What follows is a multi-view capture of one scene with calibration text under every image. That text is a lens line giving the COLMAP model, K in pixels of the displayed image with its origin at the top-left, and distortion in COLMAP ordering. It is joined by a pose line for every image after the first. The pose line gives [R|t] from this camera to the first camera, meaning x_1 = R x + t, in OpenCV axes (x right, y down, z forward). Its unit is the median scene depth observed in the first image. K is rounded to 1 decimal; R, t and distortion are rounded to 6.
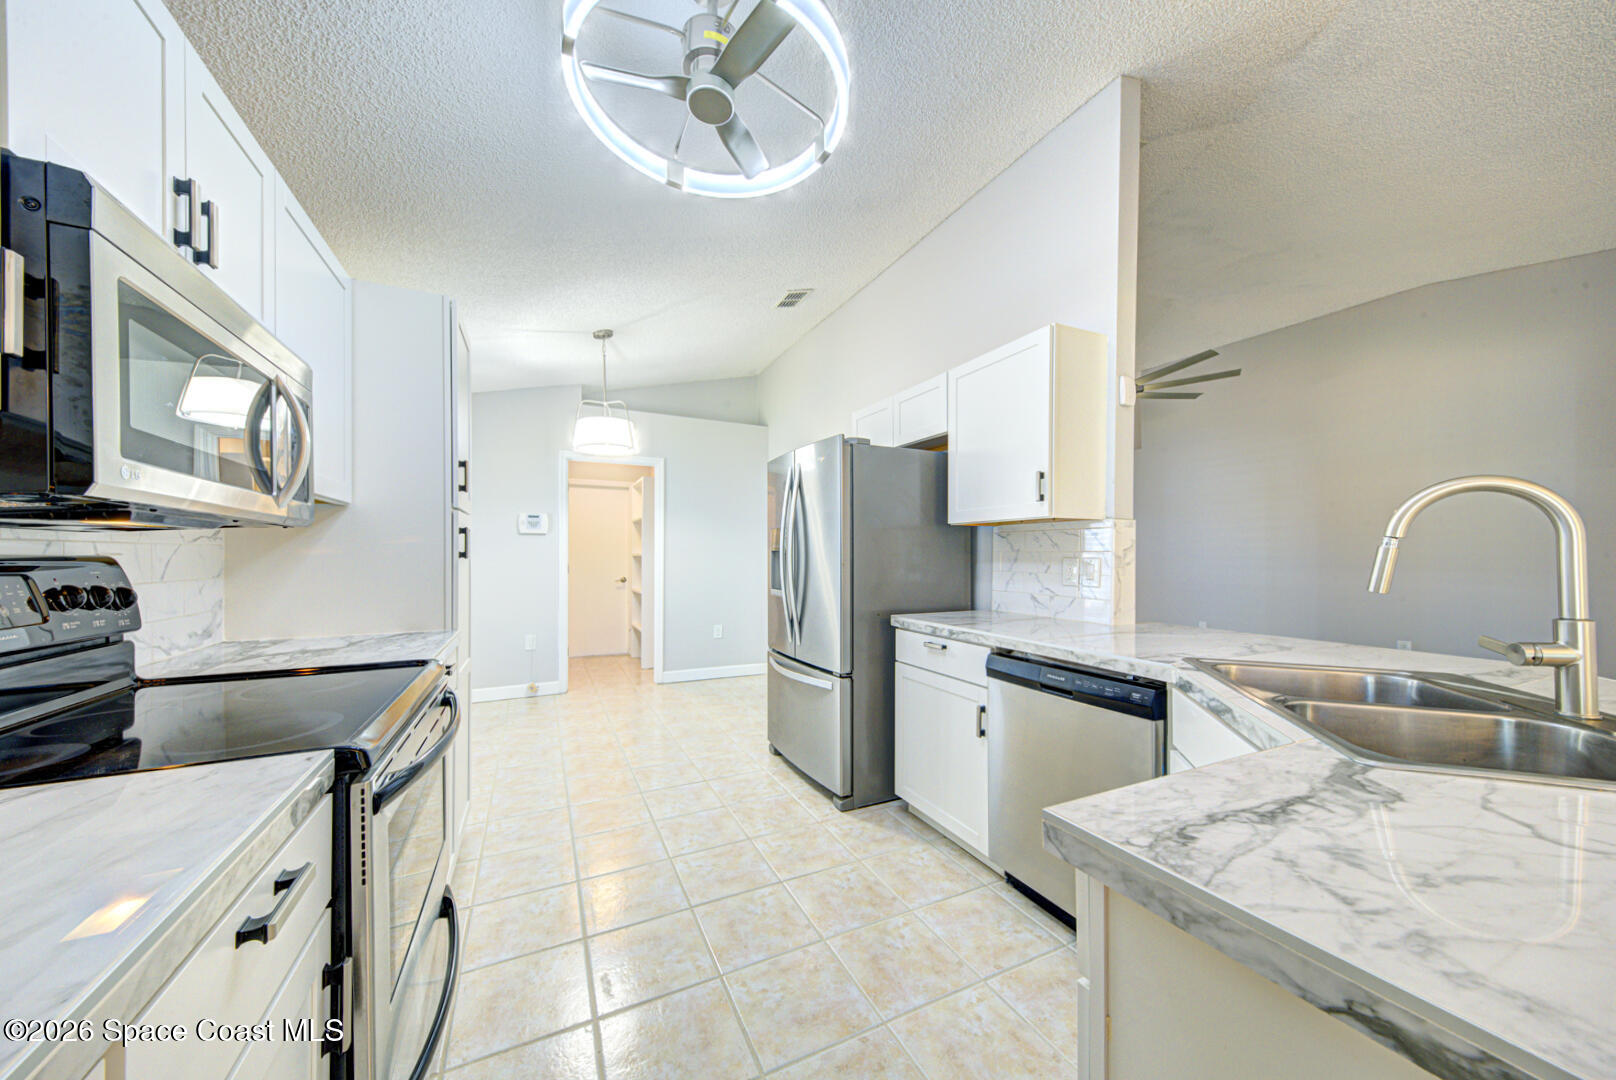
lens RADIAL K [[556.2, 0, 806.6], [0, 556.2, 557.7], [0, 0, 1]] dist [0.020009, -0.000401]
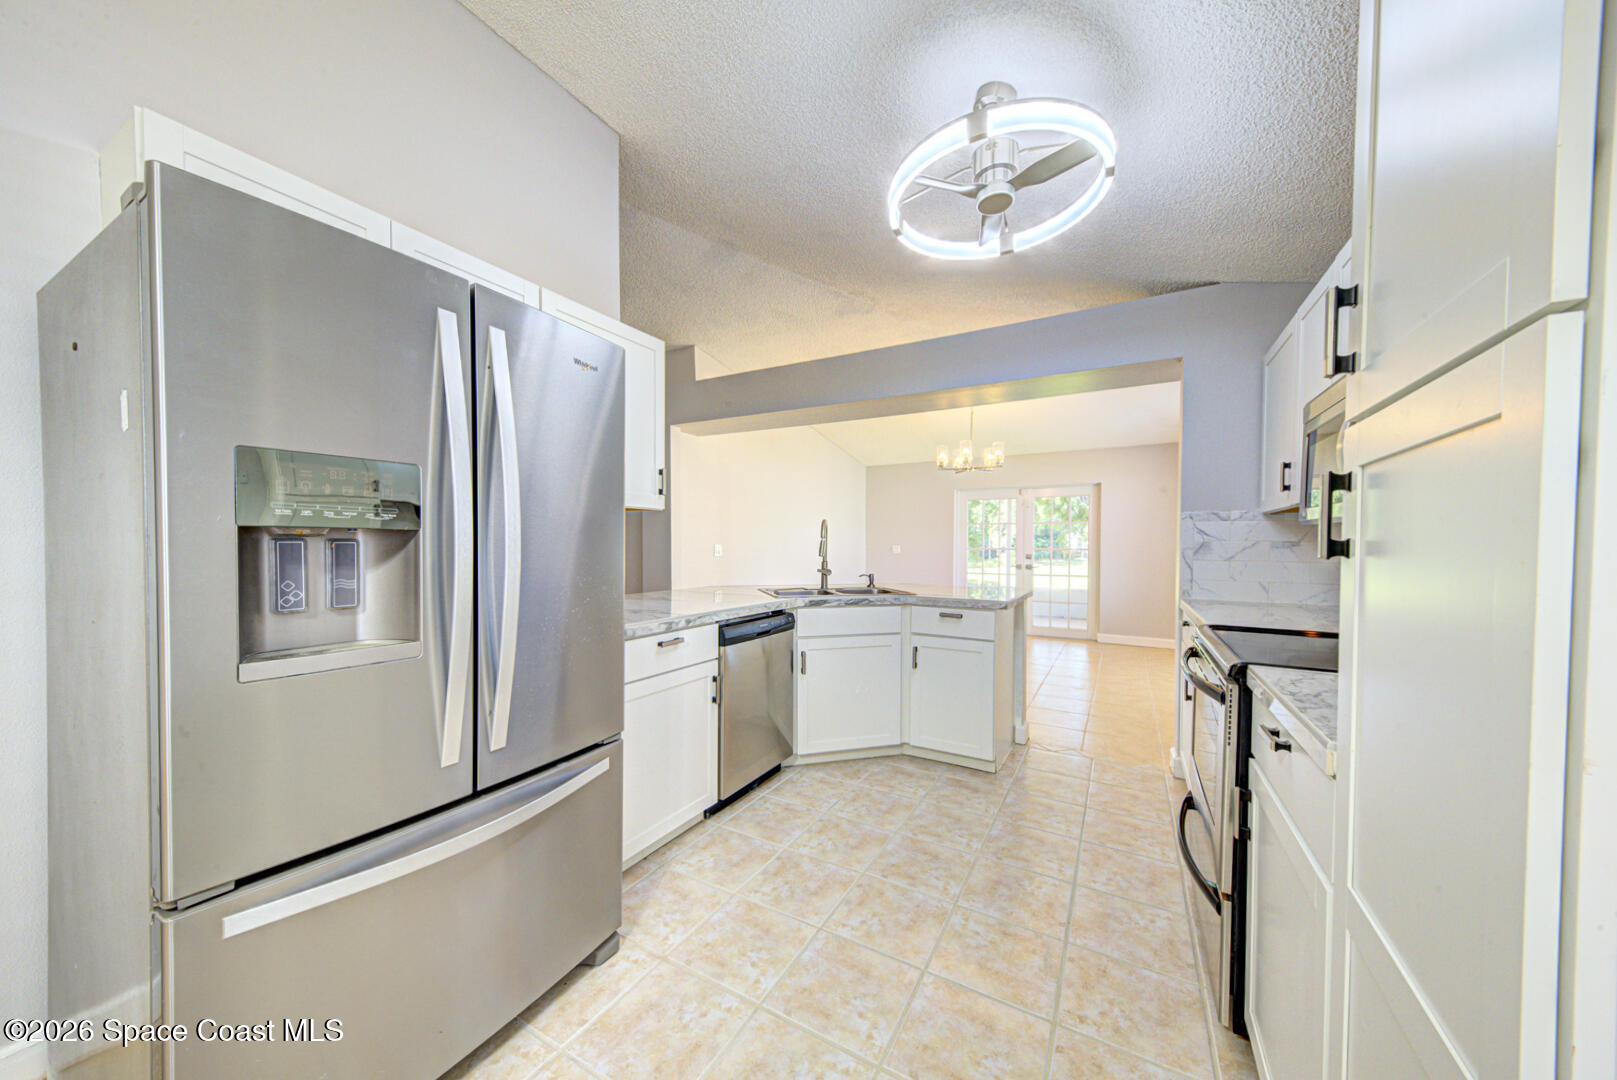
lens RADIAL K [[556.5, 0, 807.1], [0, 556.5, 557.7], [0, 0, 1]] dist [0.020009, -0.000401]
pose [[-0.565349, -0.026460, 0.824427, -0.686573], [-0.002163, 0.999529, 0.030597, -0.008896], [-0.824849, 0.015515, -0.565140, 1.415452]]
